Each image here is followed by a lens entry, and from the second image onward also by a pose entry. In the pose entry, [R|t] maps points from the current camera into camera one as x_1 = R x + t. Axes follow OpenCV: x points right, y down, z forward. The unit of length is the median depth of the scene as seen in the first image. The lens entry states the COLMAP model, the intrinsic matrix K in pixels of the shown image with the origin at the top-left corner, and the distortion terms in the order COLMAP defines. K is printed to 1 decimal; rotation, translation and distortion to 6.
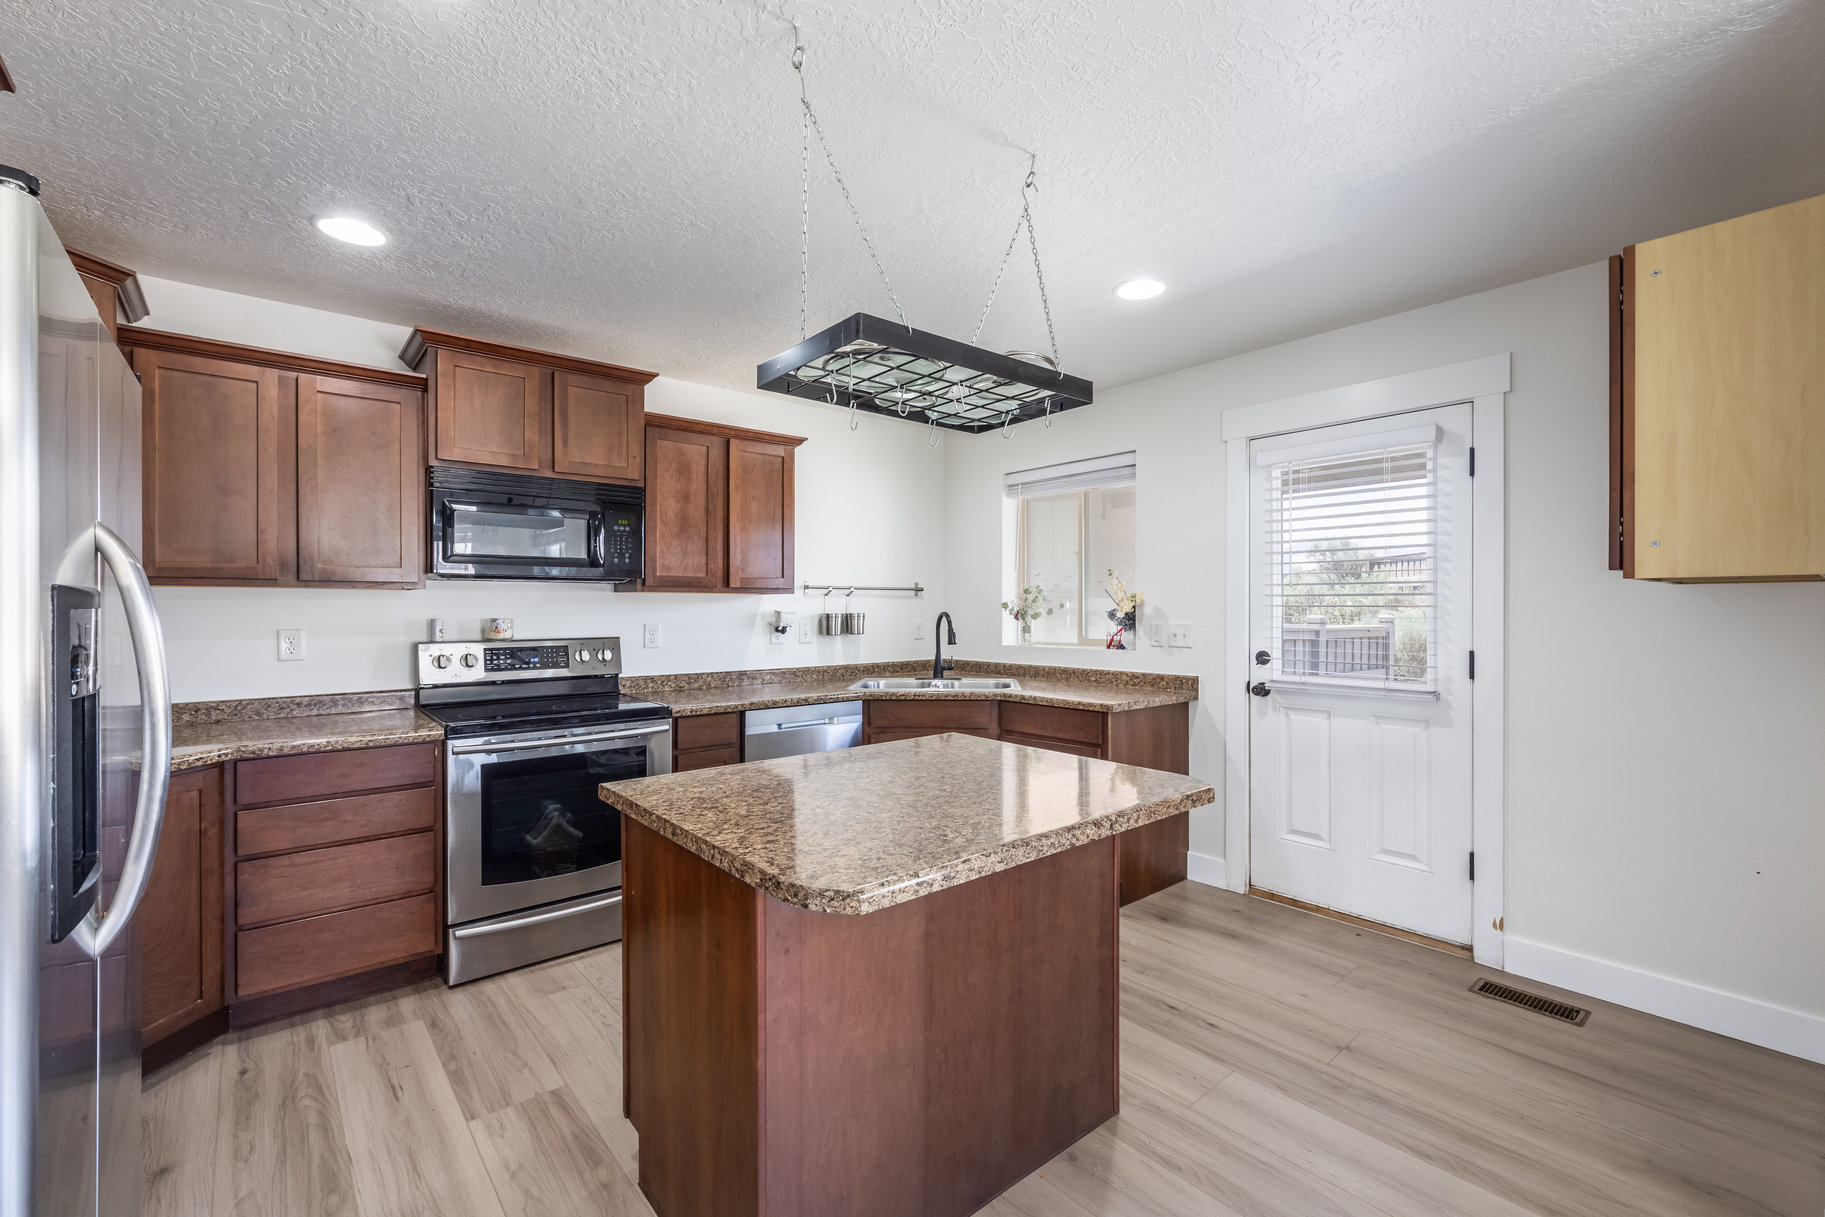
lens RADIAL K [[717.9, 0, 918.5], [0, 717.9, 603.7], [0, 0, 1]] dist [-0.002775, -0.000322]
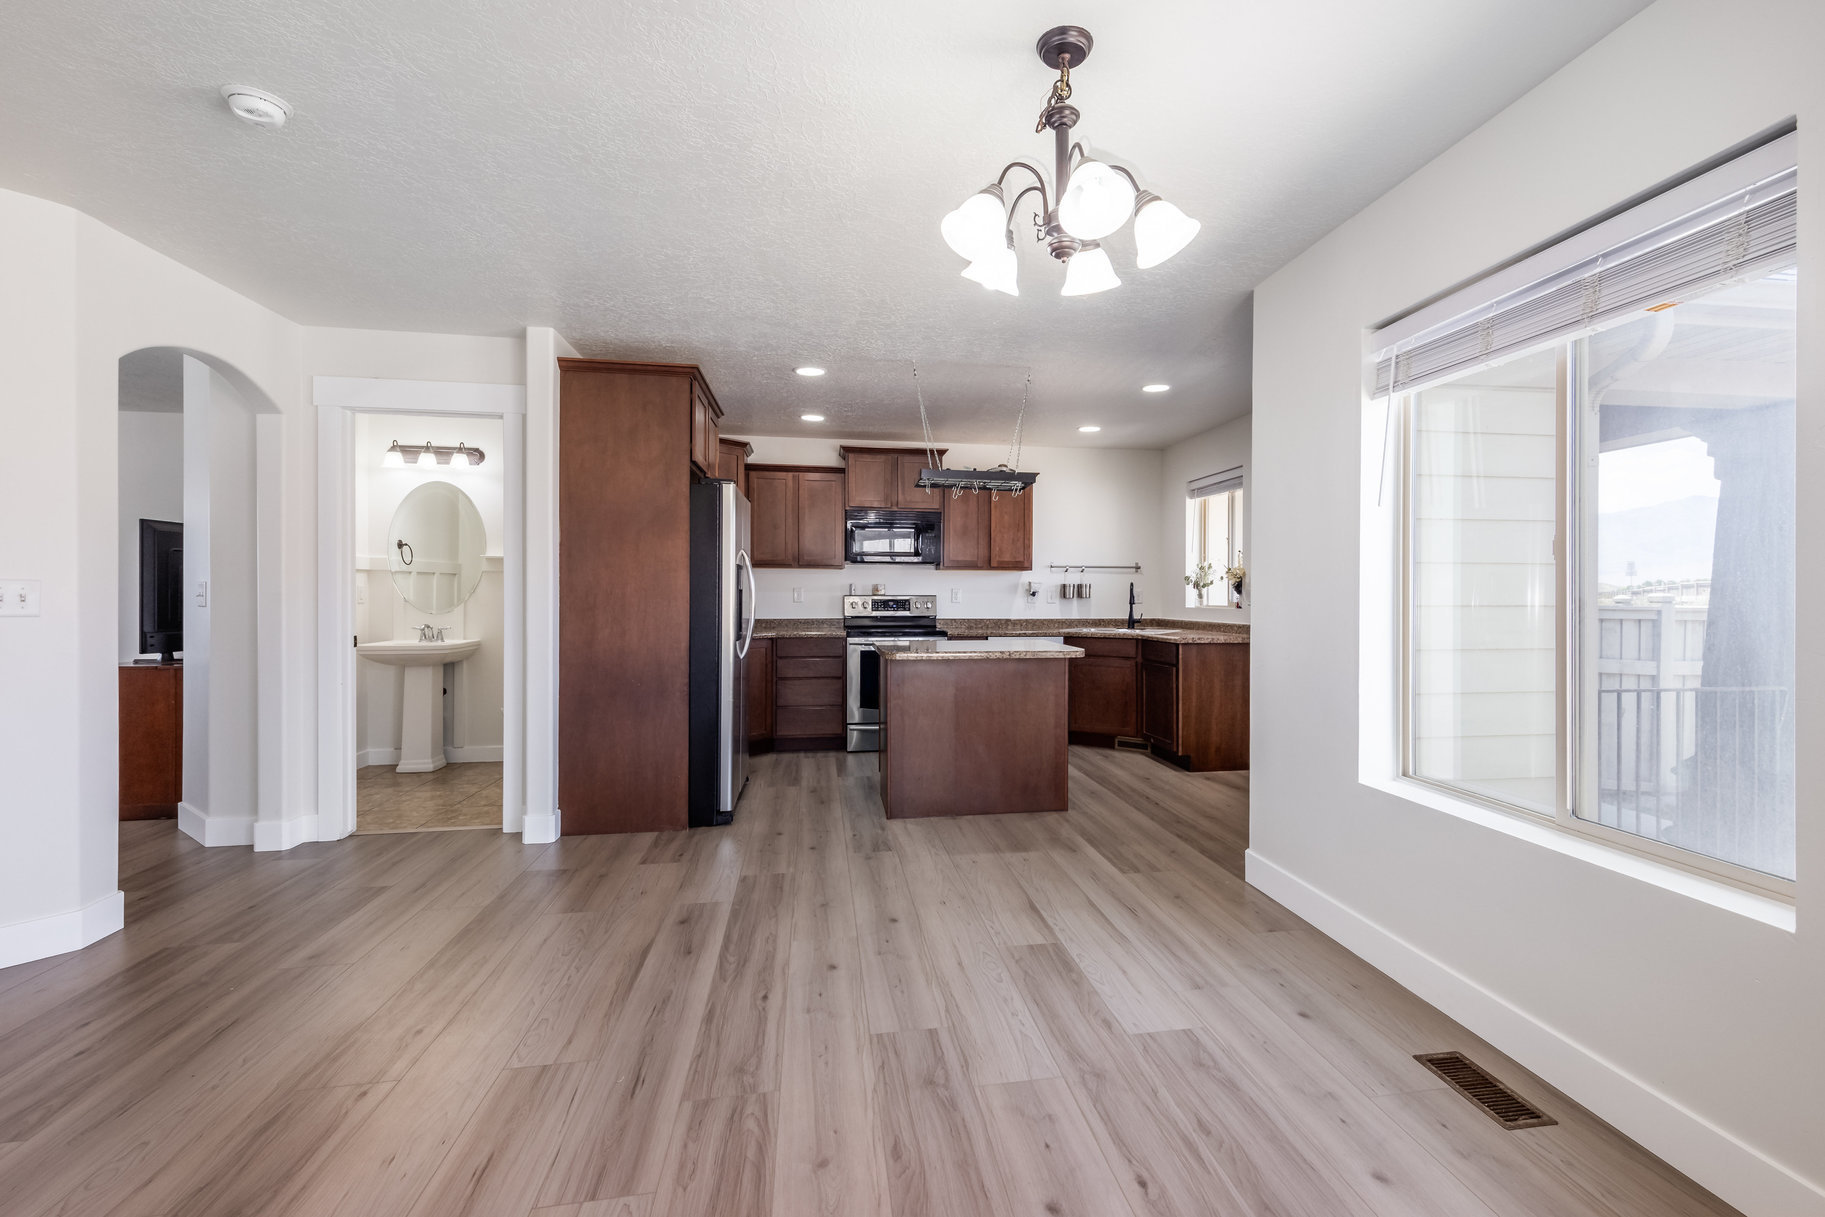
lens RADIAL K [[900.7, 0, 912.5], [0, 900.7, 608.5], [0, 0, 1]] dist [0.000811, 0.000040]
pose [[0.796749, 0.015448, -0.604112, 0.961448], [-0.007249, 0.999846, 0.016007, 0.047083], [0.604266, -0.008375, 0.796738, -0.884308]]
